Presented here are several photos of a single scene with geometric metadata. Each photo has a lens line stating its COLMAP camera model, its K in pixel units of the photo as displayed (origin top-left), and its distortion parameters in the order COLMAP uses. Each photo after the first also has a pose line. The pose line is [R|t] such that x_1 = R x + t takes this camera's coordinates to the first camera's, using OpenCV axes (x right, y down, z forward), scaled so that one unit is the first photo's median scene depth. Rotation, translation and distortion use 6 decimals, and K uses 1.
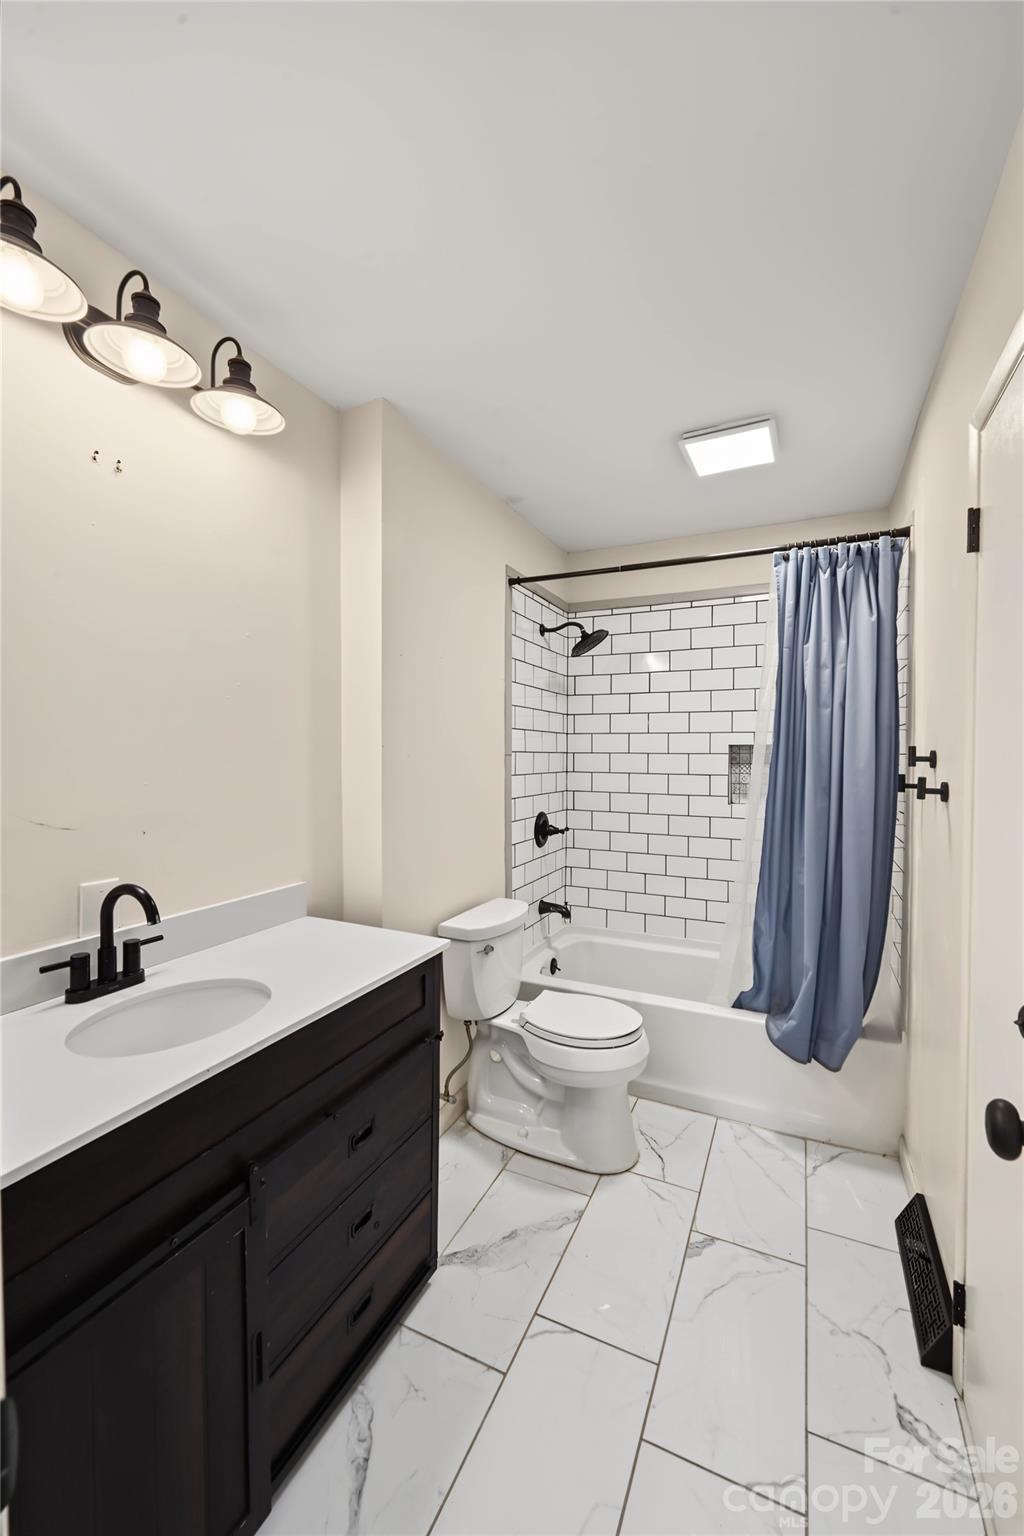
lens RADIAL K [[628.5, 0, 507.6], [0, 628.5, 767.3], [0, 0, 1]] dist [-0.001134, -0.000268]
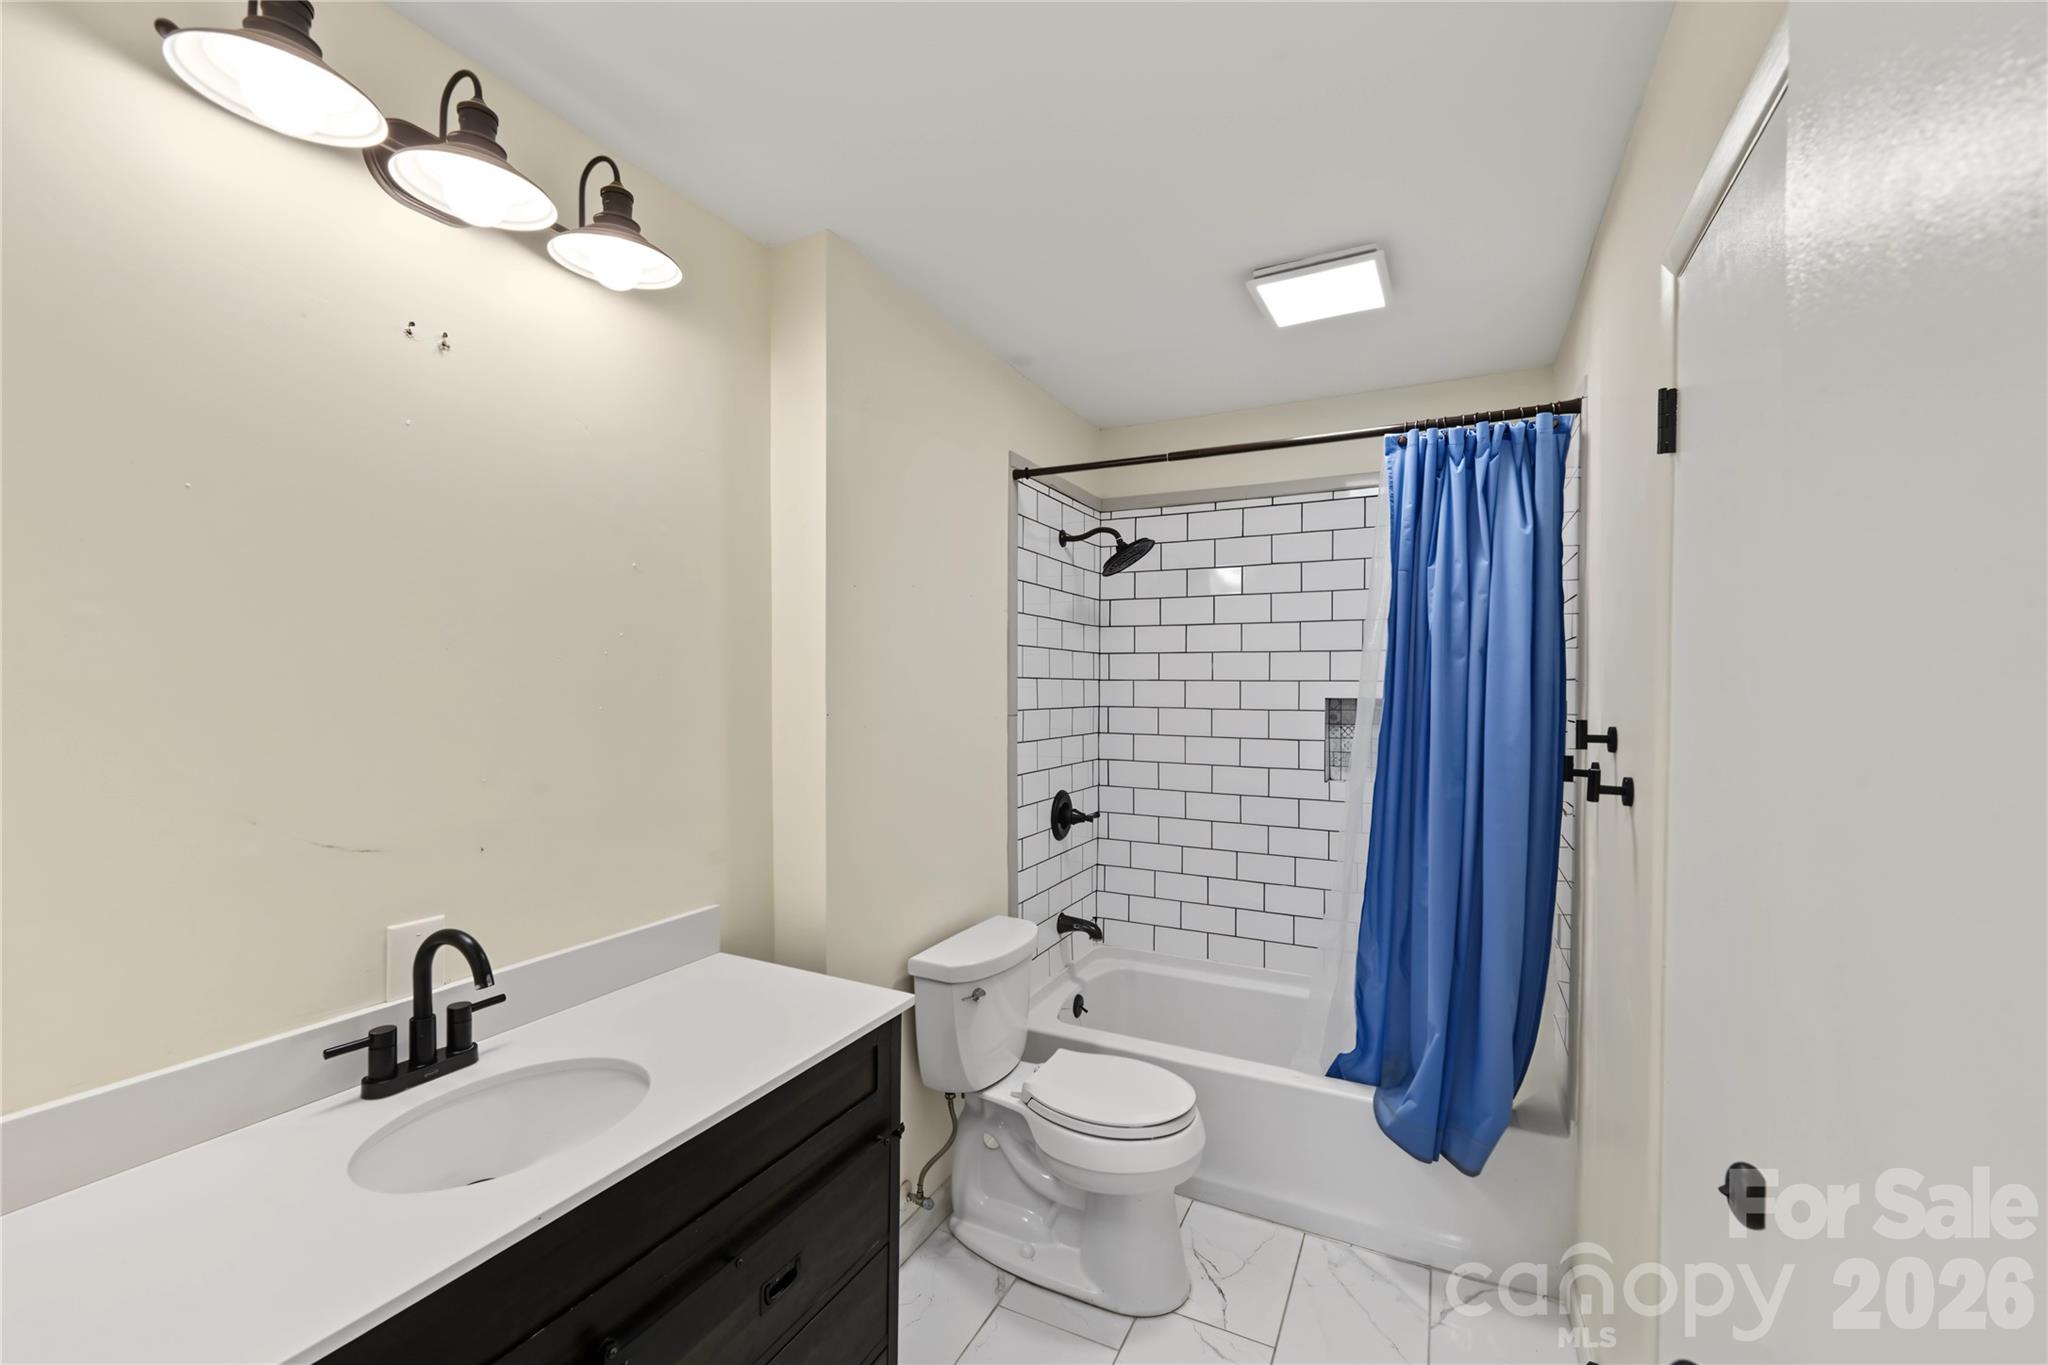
lens RADIAL K [[838.0, 0, 1024.2], [0, 838.0, 679.1], [0, 0, 1]] dist [-0.001134, -0.000268]
pose [[0.999434, 0.001849, -0.033594, 0.052577], [-0.001997, 0.999988, -0.004389, -0.064459], [0.033585, 0.004454, 0.999426, 0.048514]]
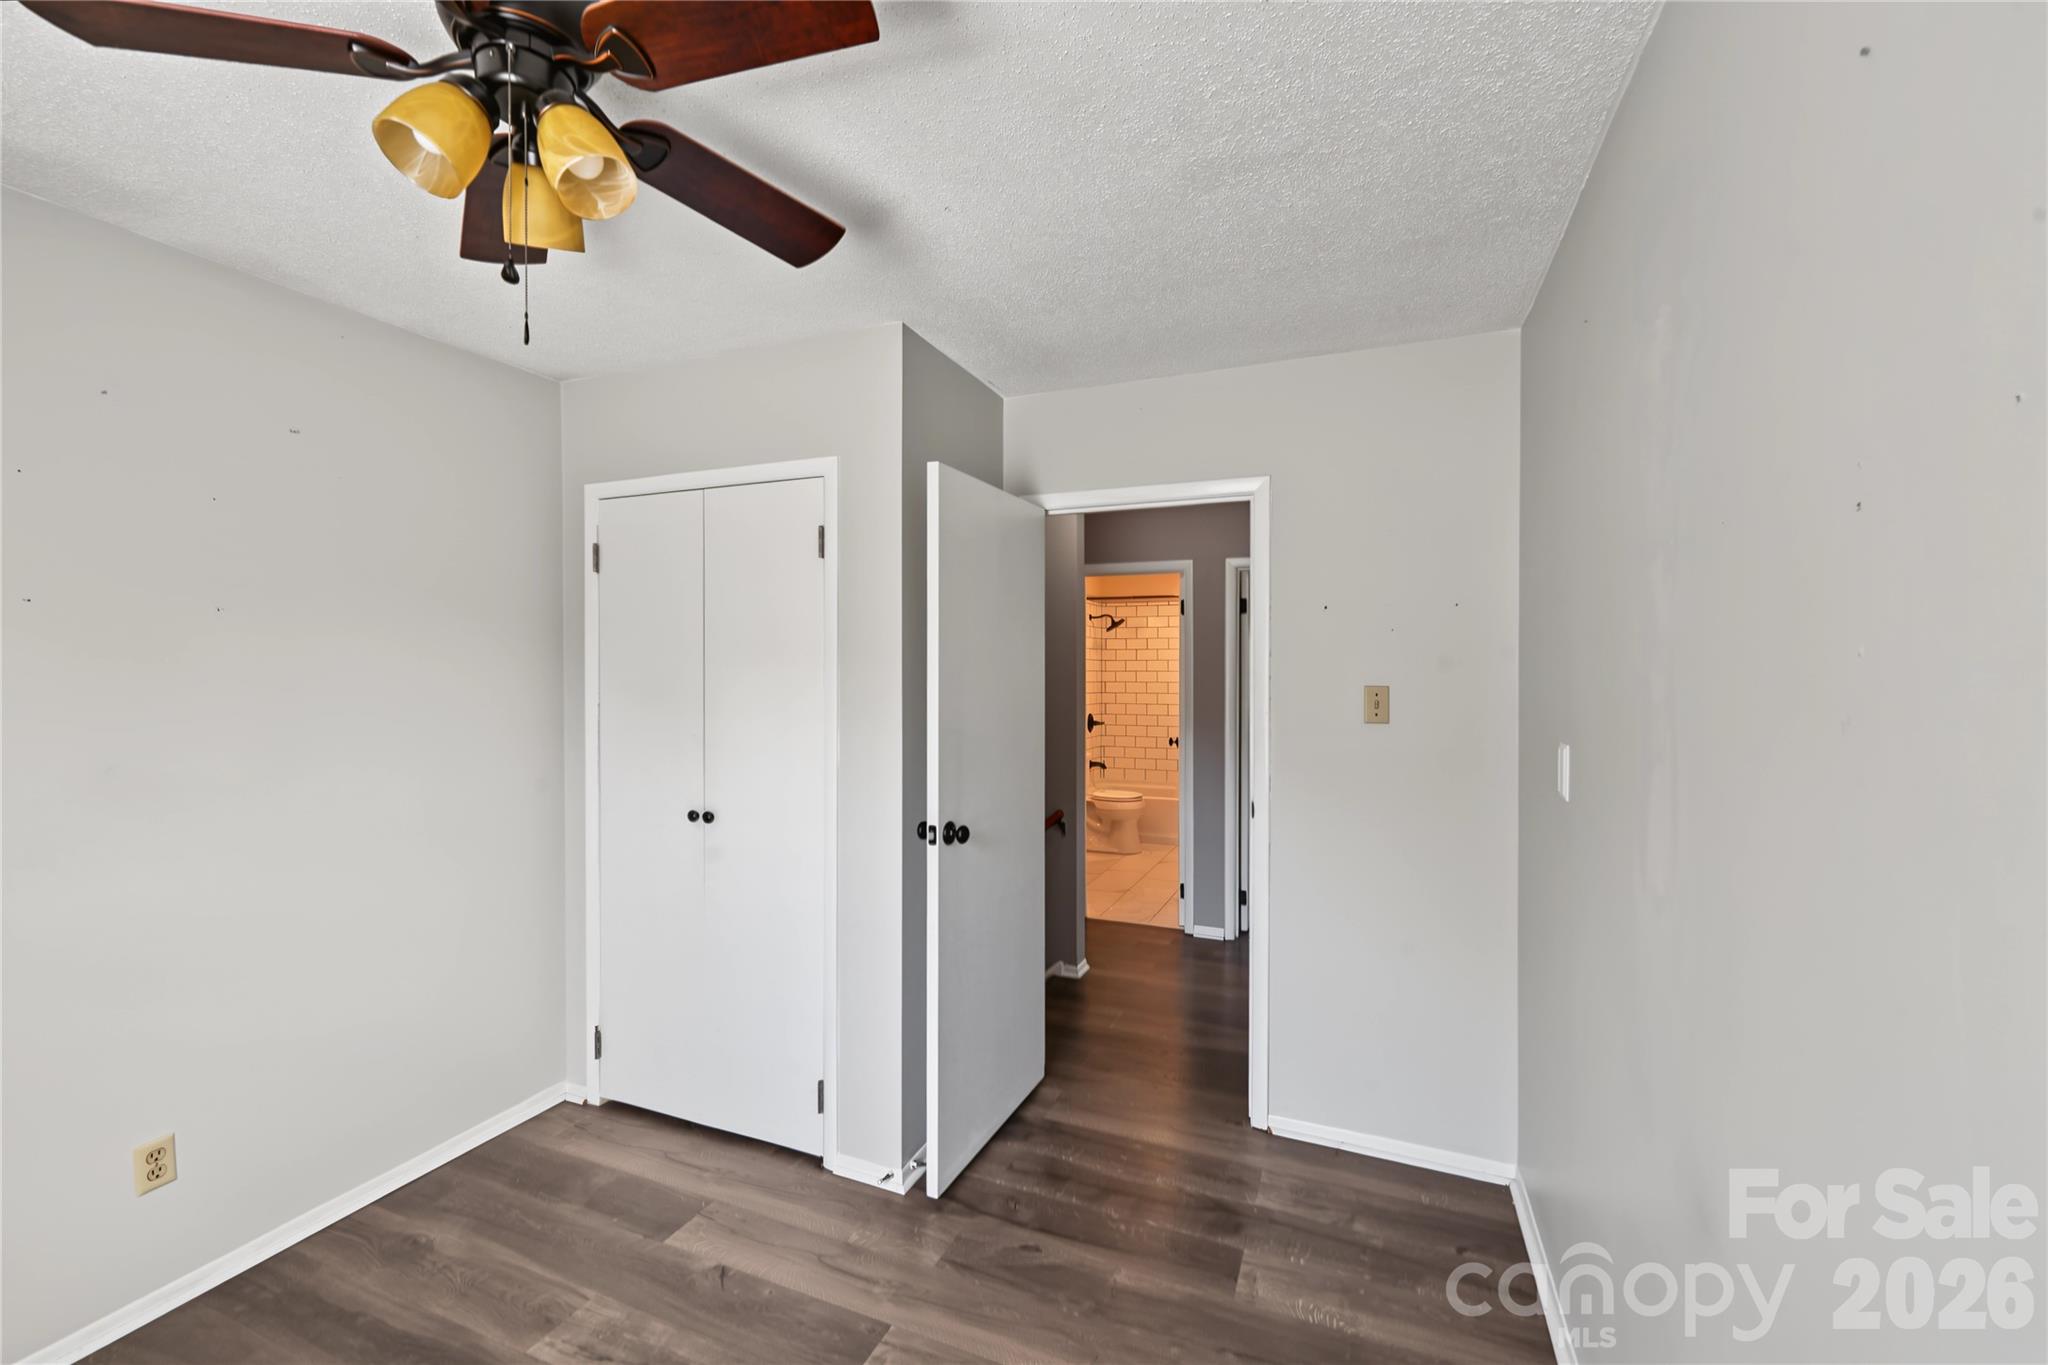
lens RADIAL K [[838.0, 0, 1016.0], [0, 838.0, 679.7], [0, 0, 1]] dist [-0.001134, -0.000268]
pose [[0.998548, -0.001513, 0.053855, -0.361895], [0.002499, 0.999830, -0.018242, 0.018007], [-0.053818, 0.018350, 0.998382, -1.785992]]
